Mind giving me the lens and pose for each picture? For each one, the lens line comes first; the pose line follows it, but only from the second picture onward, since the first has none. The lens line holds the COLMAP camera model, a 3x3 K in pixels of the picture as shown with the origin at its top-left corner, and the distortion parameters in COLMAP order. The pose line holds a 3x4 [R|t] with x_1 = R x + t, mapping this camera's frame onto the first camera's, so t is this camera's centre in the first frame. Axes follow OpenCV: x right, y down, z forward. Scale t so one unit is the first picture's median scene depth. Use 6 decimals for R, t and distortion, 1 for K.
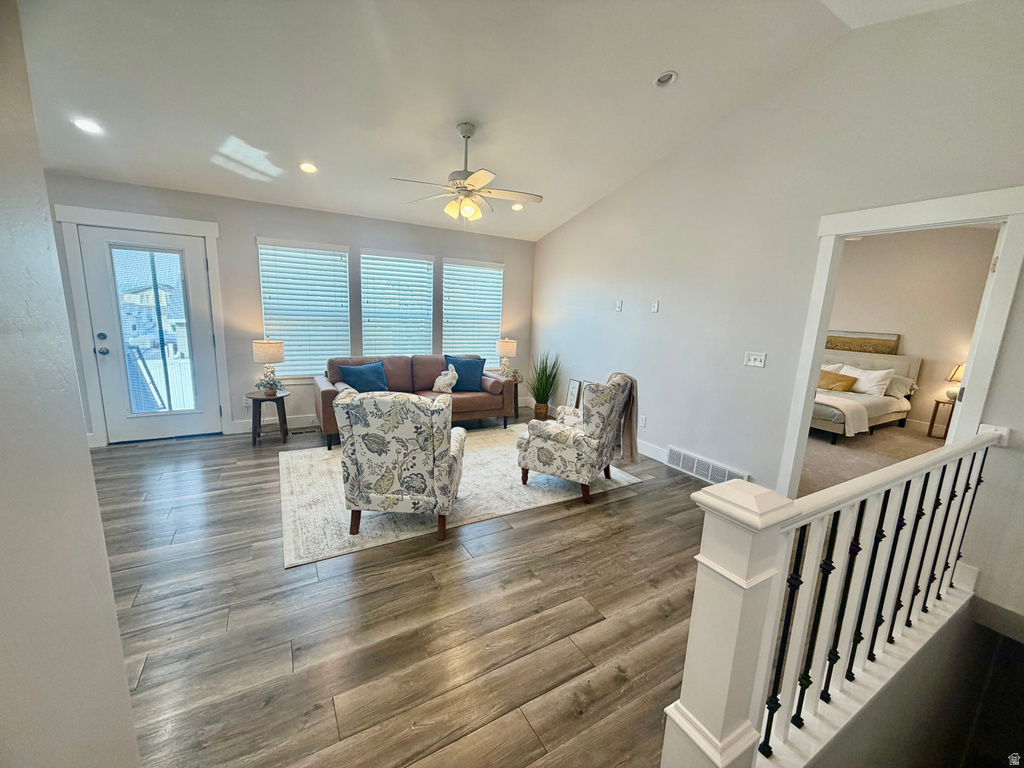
lens RADIAL K [[410.1, 0, 508.5], [0, 410.1, 383.6], [0, 0, 1]] dist [0.001187, -0.000448]
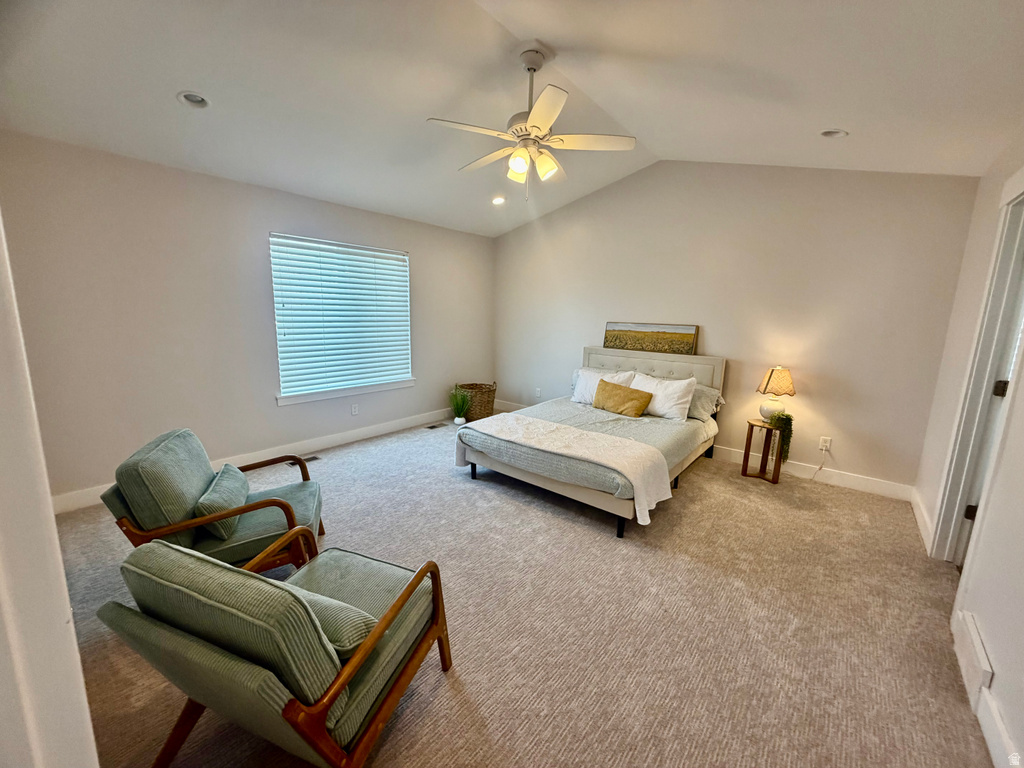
lens RADIAL K [[410.1, 0, 510.7], [0, 410.1, 385.7], [0, 0, 1]] dist [0.001187, -0.000448]
pose [[0.936277, -0.079469, 0.342155, 0.419775], [0.077111, 0.996811, 0.020514, -0.058054], [-0.342694, 0.007177, 0.939420, 0.467631]]
